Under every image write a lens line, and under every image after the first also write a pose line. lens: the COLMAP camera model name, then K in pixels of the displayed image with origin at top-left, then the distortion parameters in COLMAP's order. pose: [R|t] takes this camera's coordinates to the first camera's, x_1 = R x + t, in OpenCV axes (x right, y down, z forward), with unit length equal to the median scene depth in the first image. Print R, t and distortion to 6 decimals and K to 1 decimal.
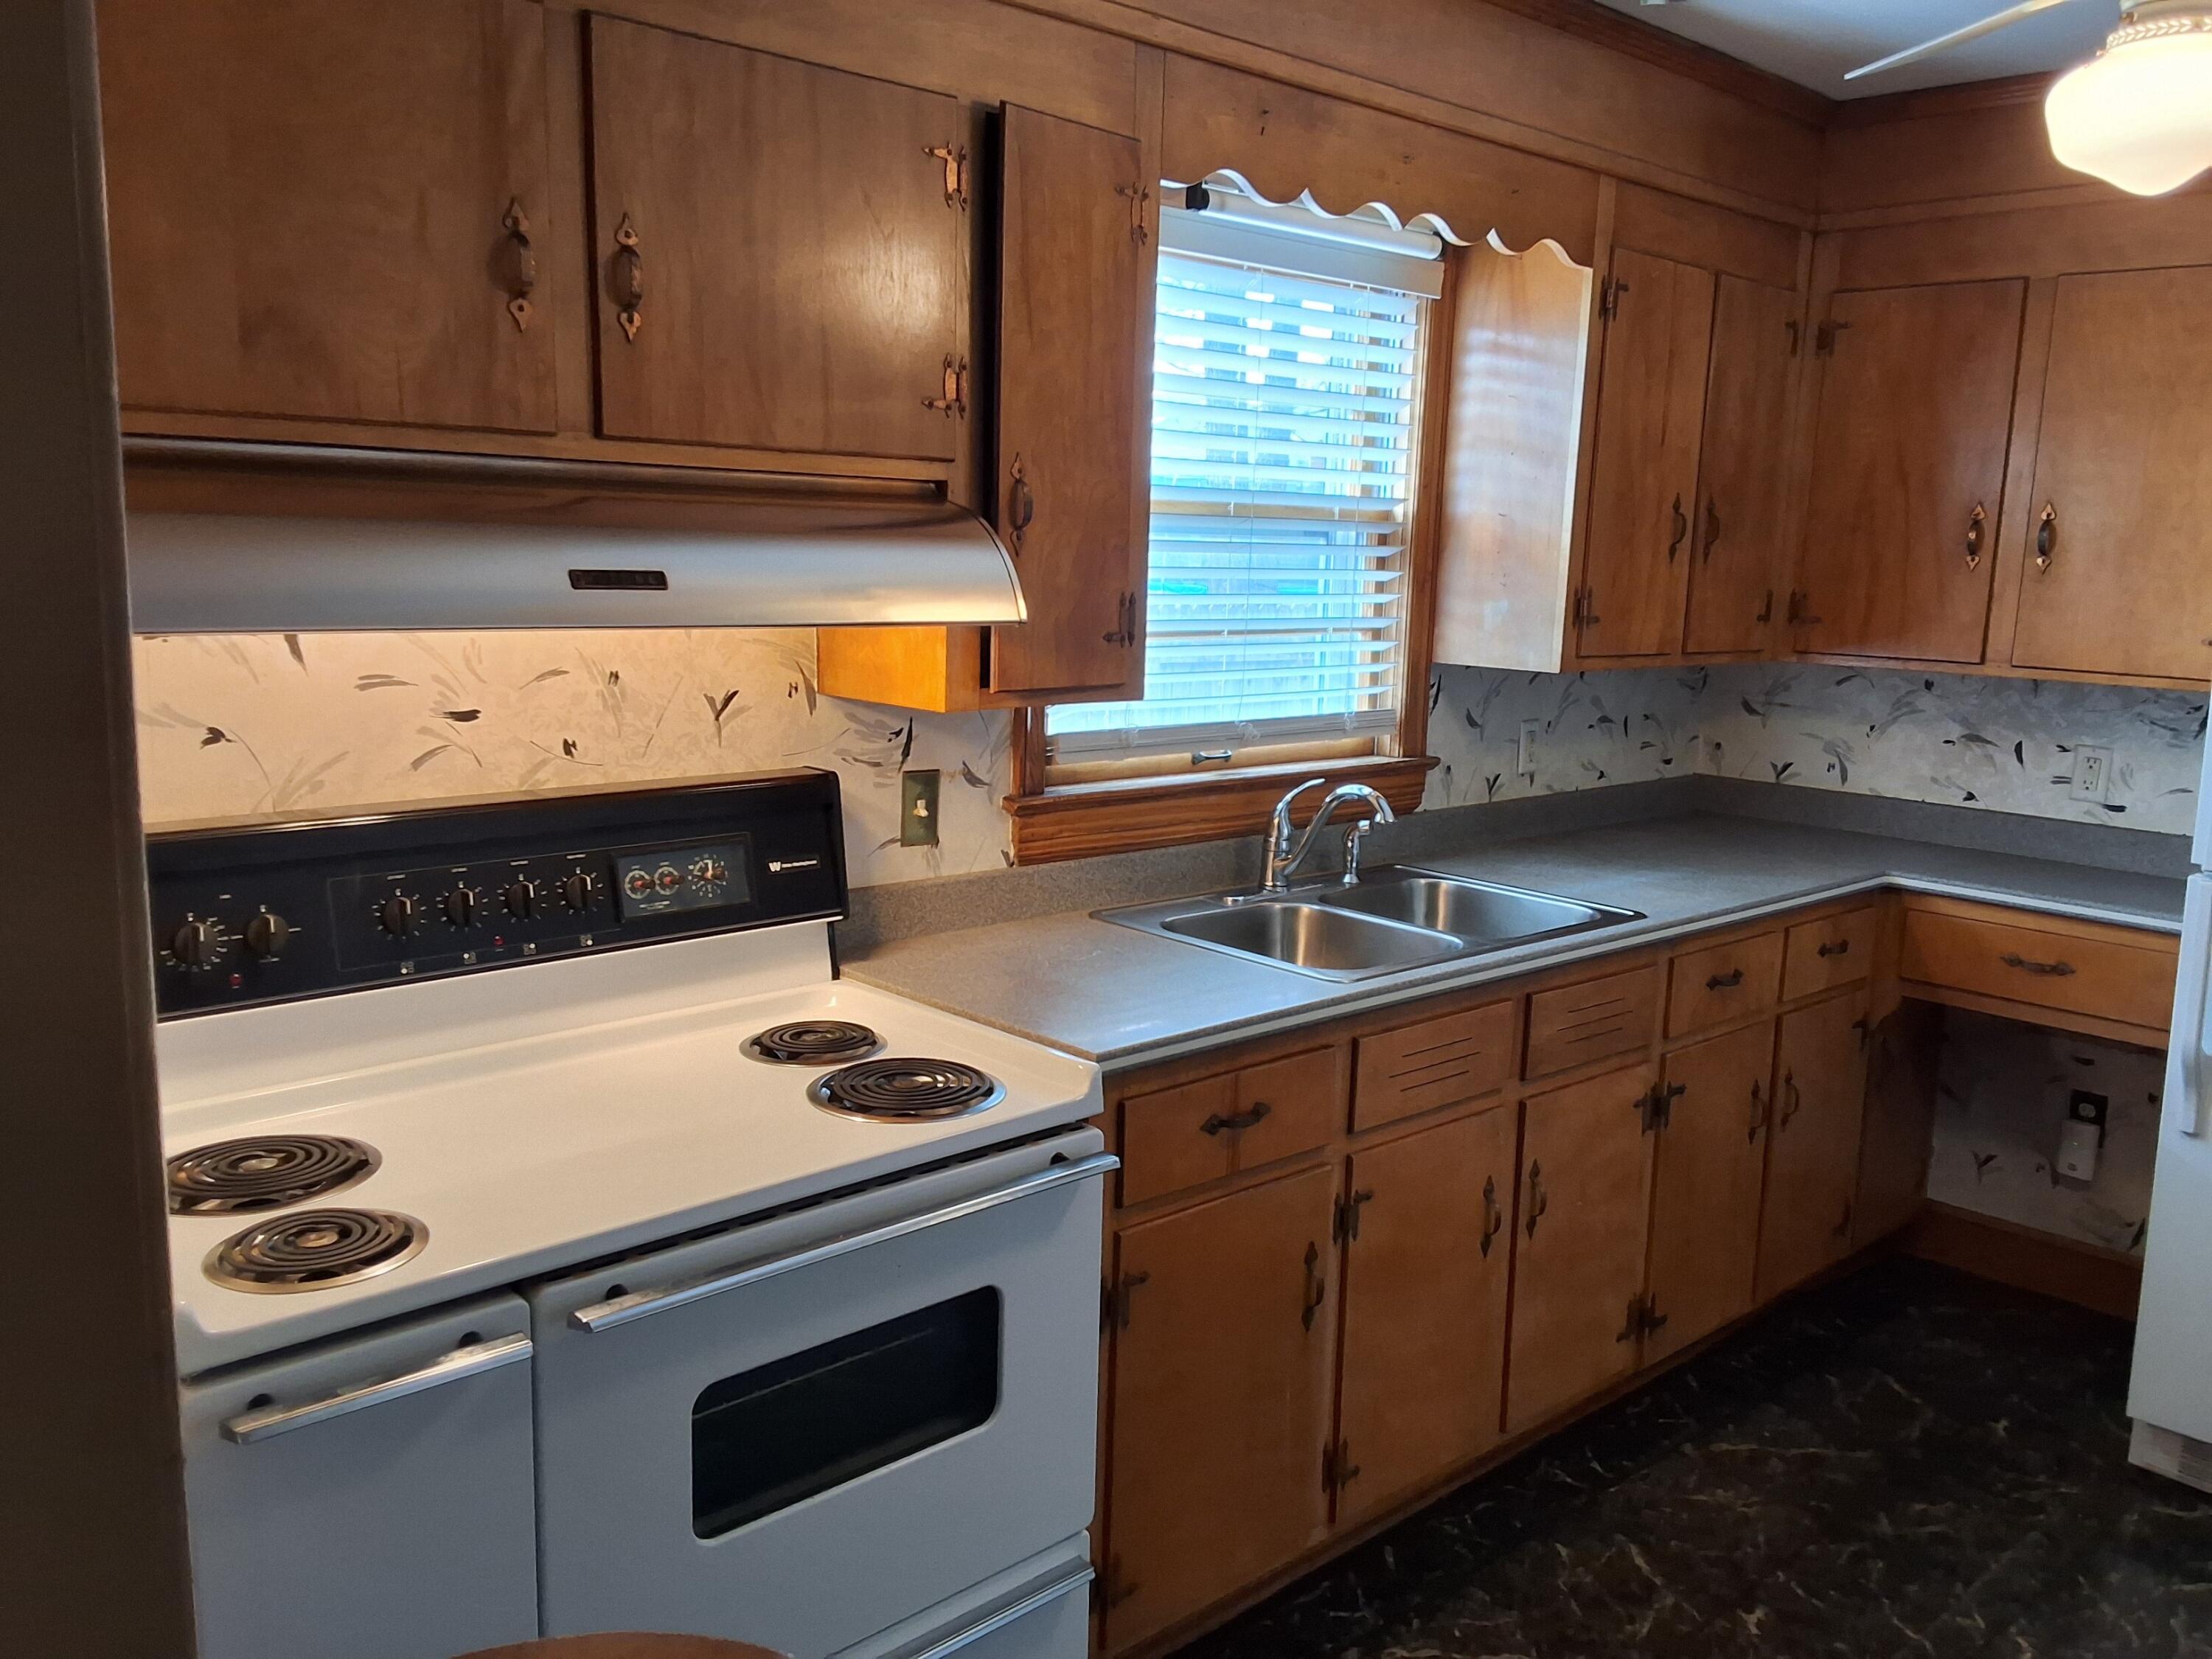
lens RADIAL K [[1752.4, 0, 1092.7], [0, 1752.4, 824.0], [0, 0, 1]] dist [0.004665, -0.021712]
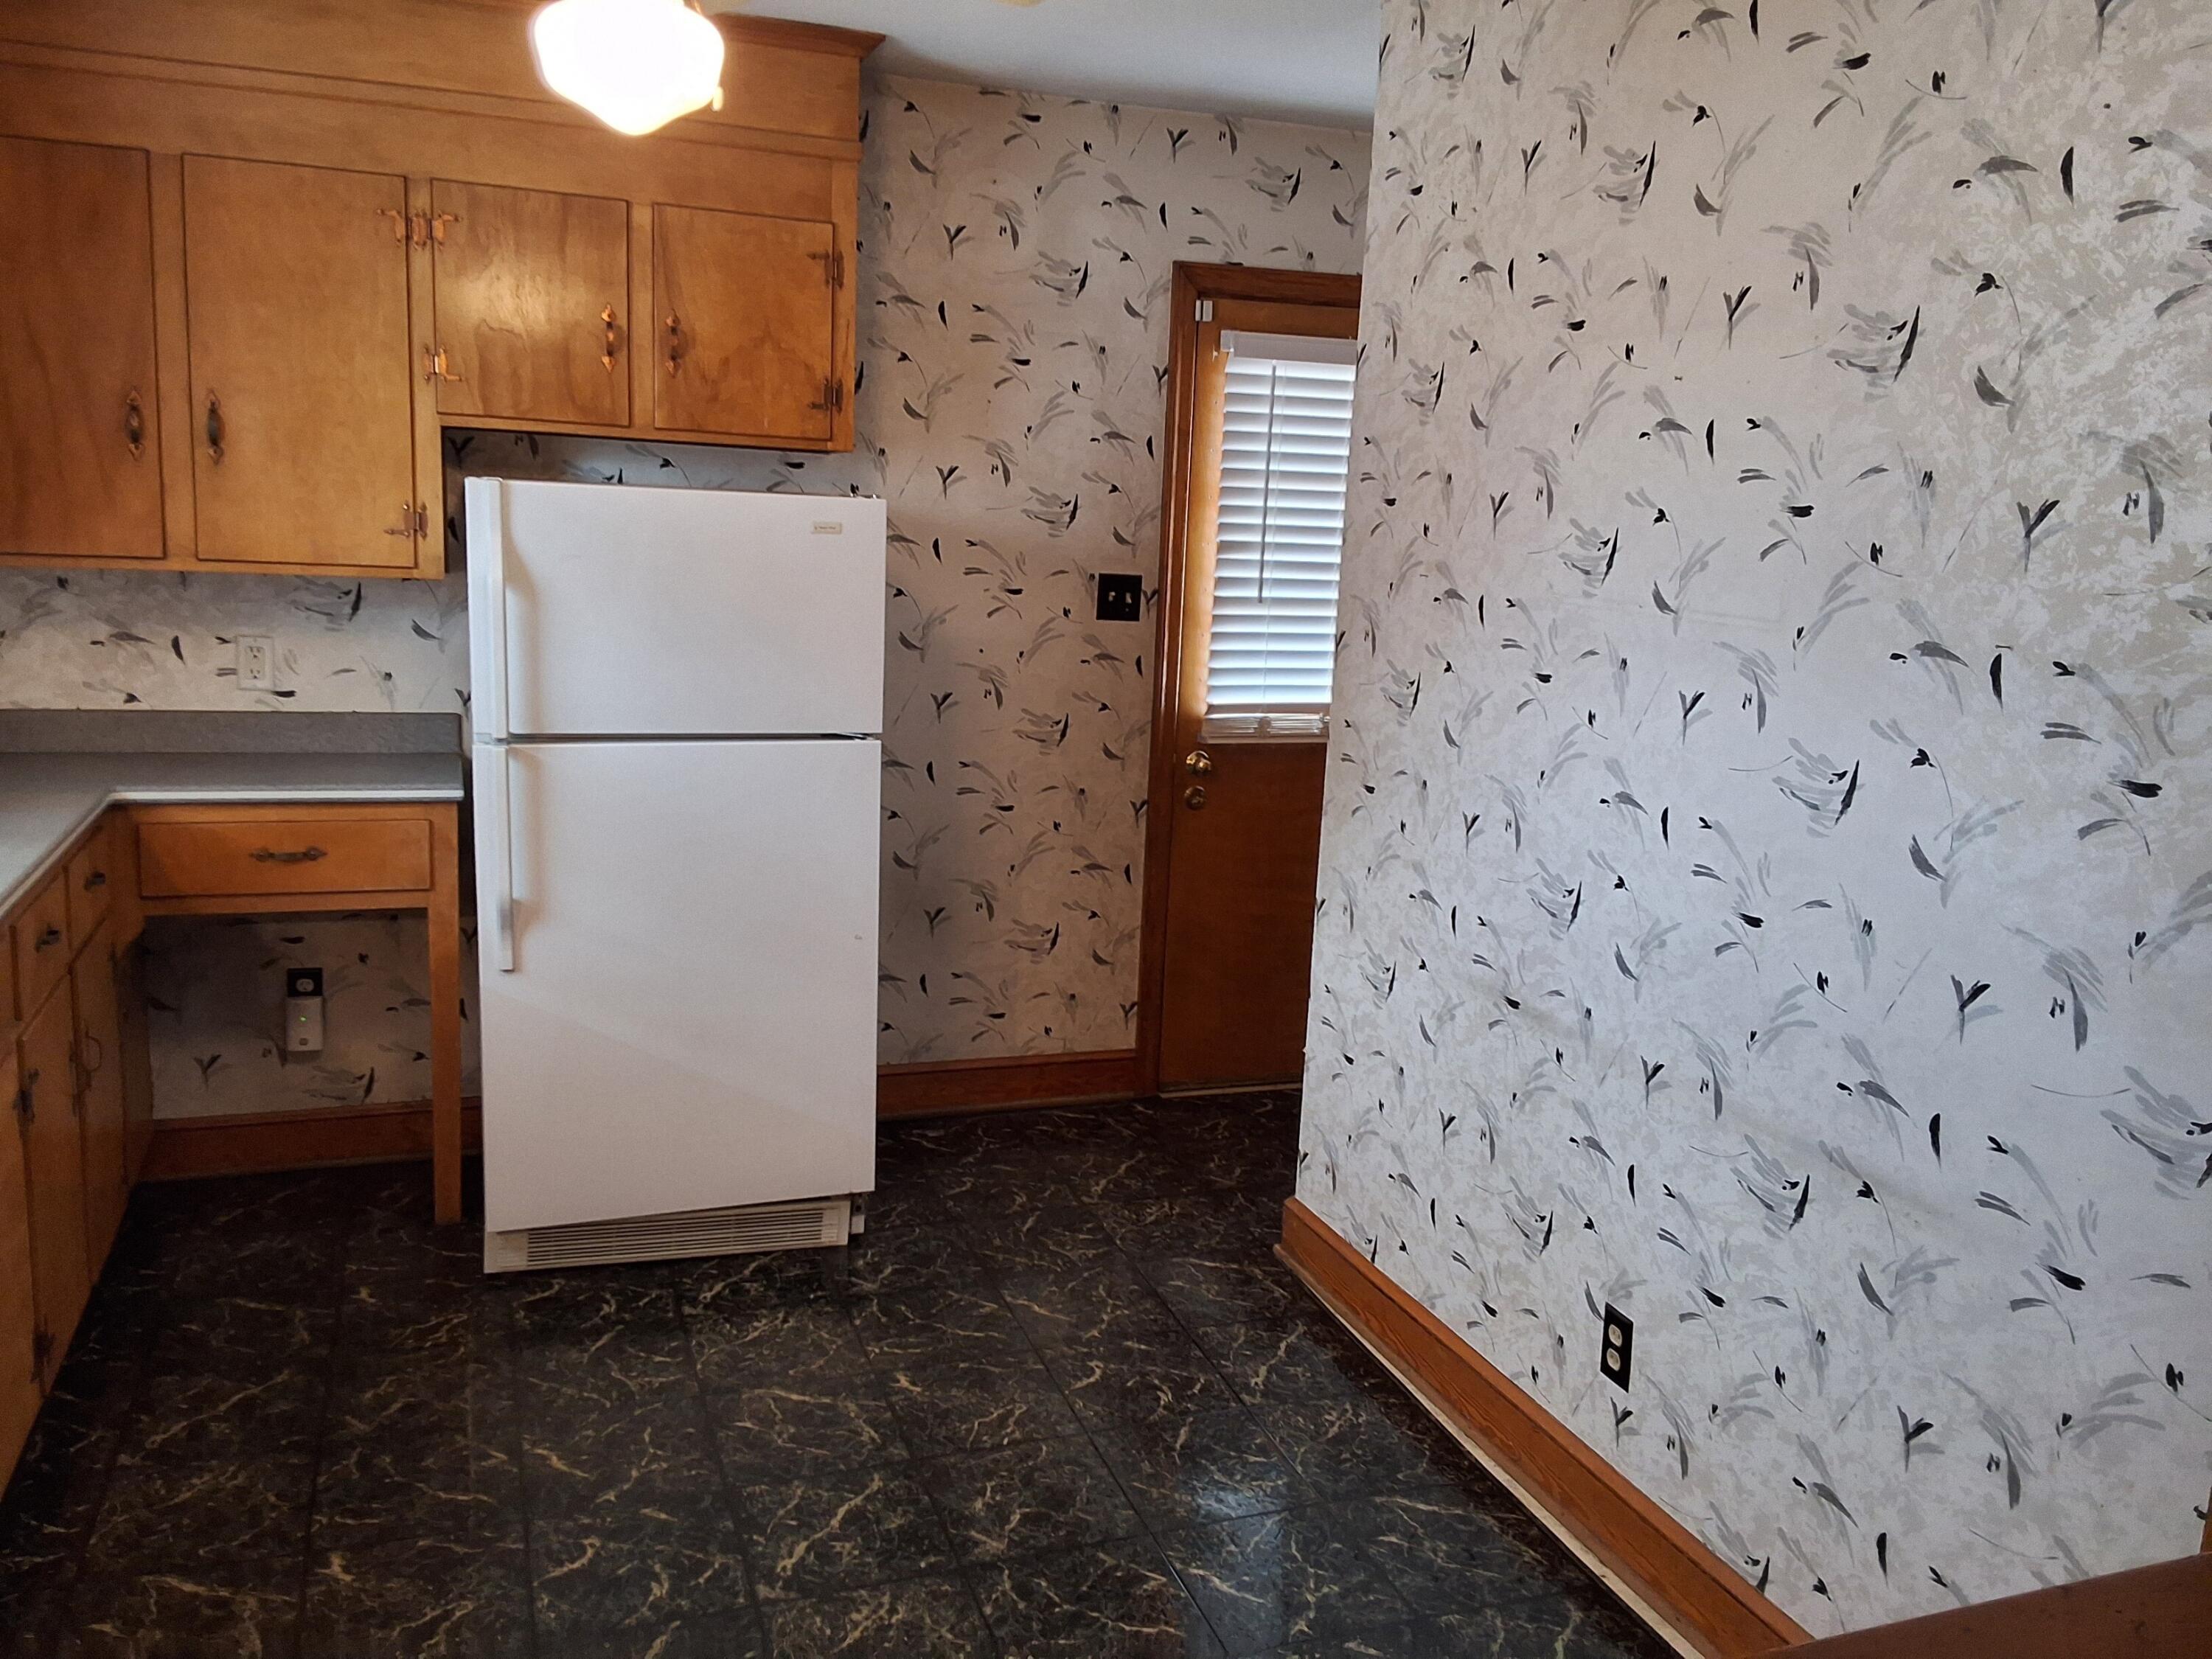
lens RADIAL K [[1752.4, 0, 1093.2], [0, 1752.4, 836.9], [0, 0, 1]] dist [0.004665, -0.021712]
pose [[0.385934, -0.180012, 0.904793, -0.186376], [0.110025, 0.982759, 0.148592, -0.027581], [-0.915942, 0.042203, 0.399086, 0.155833]]
